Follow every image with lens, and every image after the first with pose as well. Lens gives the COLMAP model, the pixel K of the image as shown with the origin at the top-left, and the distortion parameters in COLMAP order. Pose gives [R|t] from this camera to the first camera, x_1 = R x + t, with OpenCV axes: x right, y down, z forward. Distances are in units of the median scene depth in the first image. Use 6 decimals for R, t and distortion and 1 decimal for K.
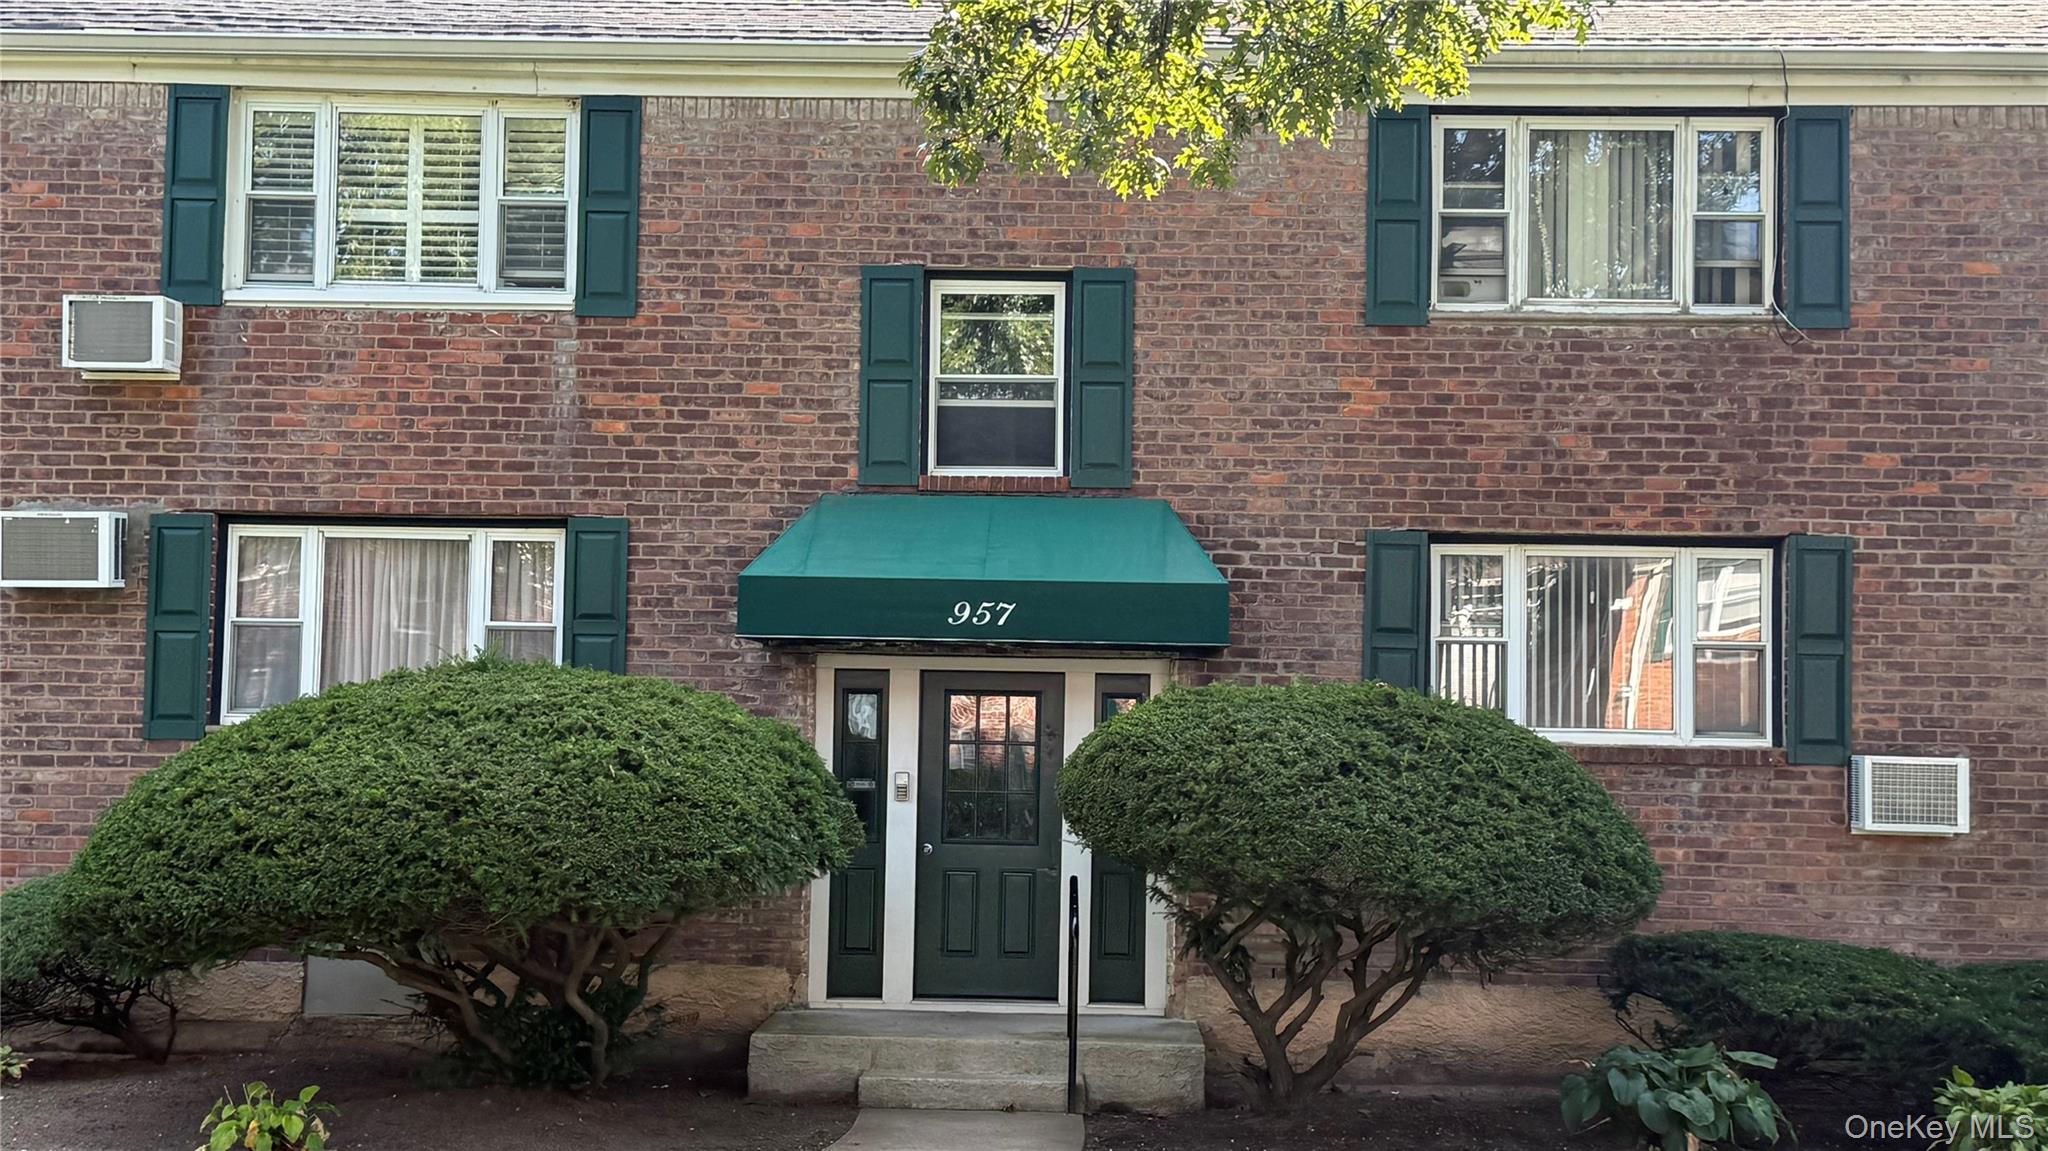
lens RADIAL K [[2691.2, 0, 1024.0], [0, 2691.2, 575.5], [0, 0, 1]] dist [0.177005, -0.301725]
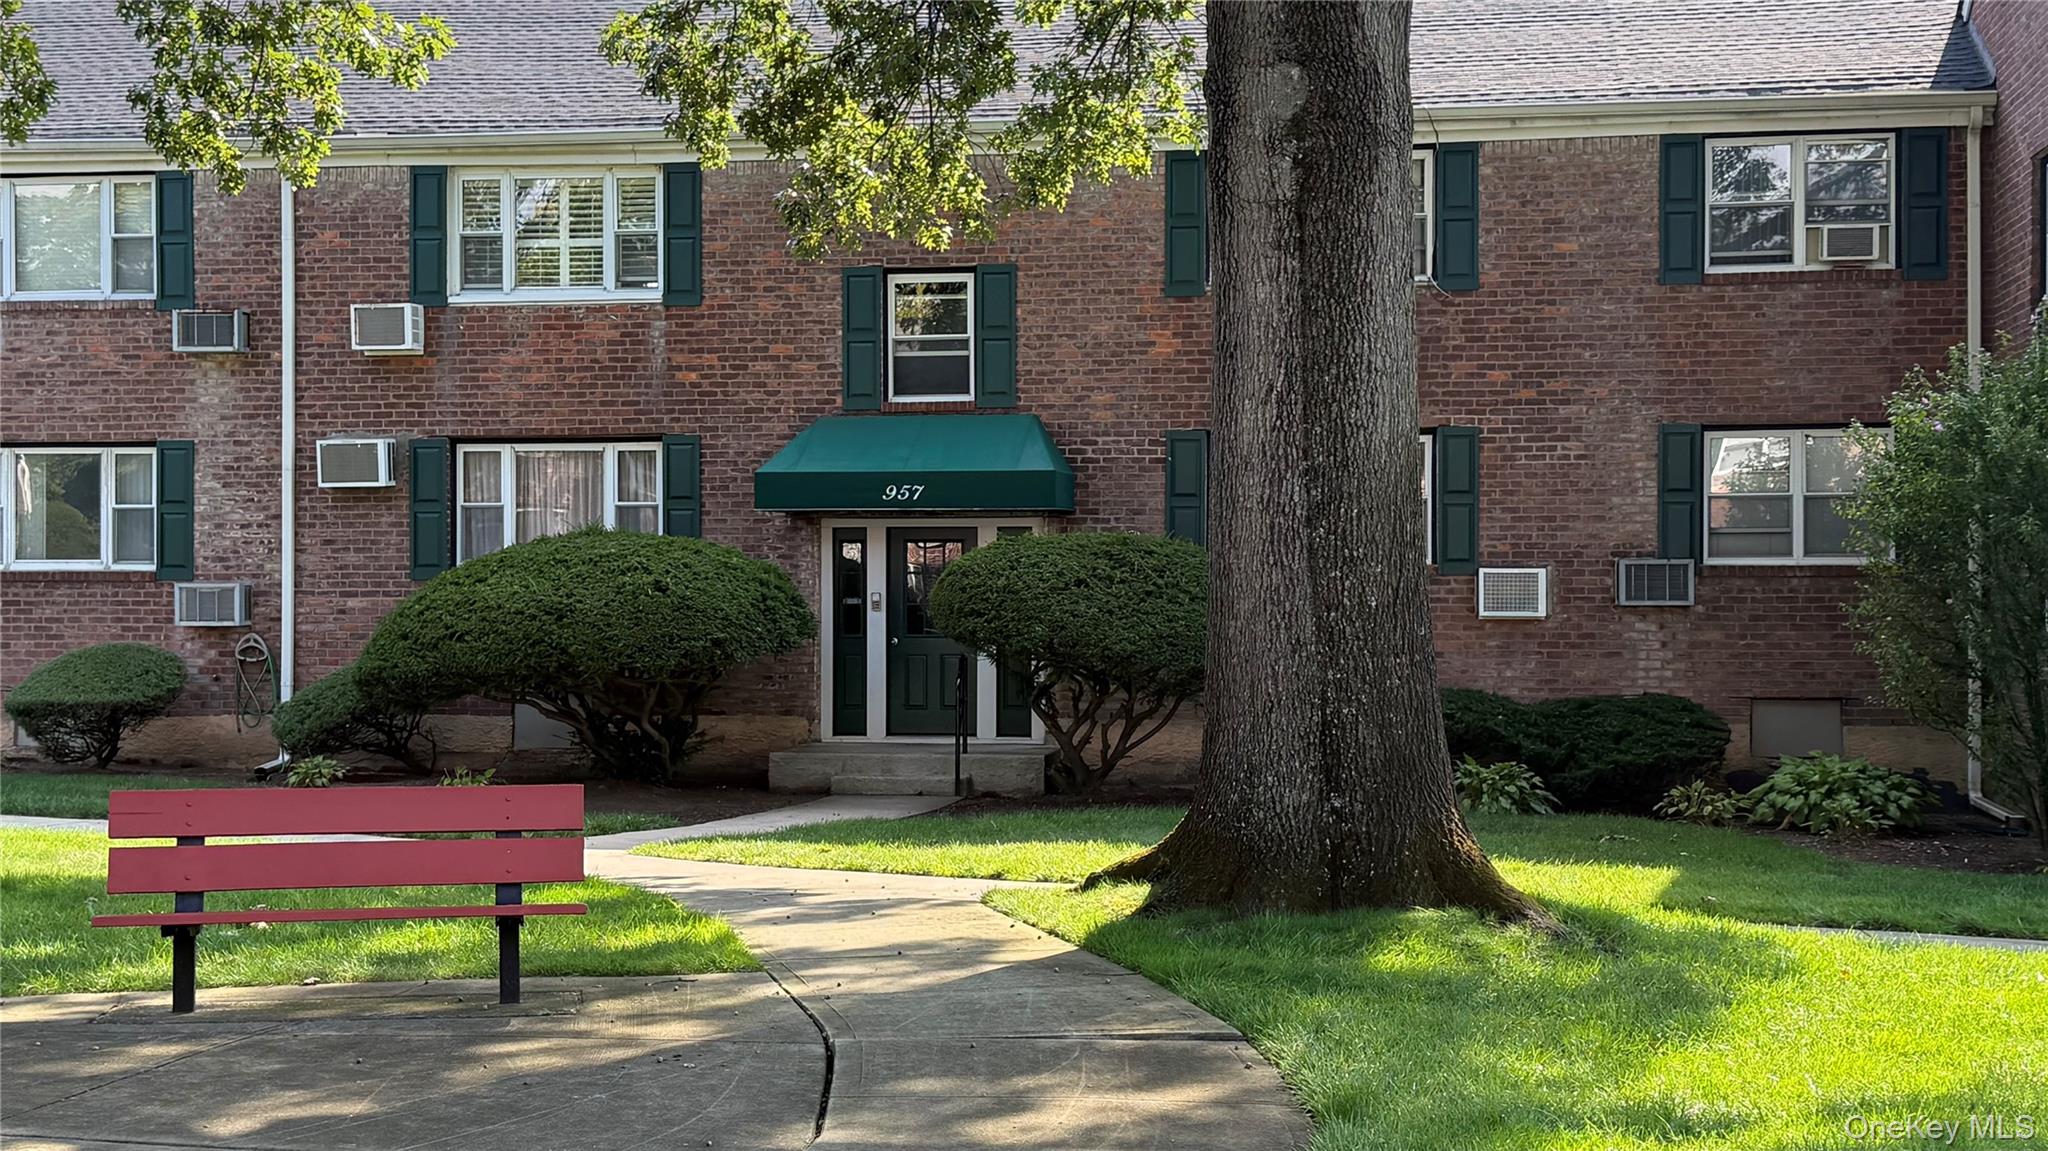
lens RADIAL K [[2691.2, 0, 1024.0], [0, 2691.2, 575.5], [0, 0, 1]] dist [0.177005, -0.301725]
pose [[0.992496, -0.019944, -0.120639, 0.229084], [0.027218, 0.997890, 0.058951, -0.026928], [0.119209, -0.061792, 0.990944, -0.540198]]
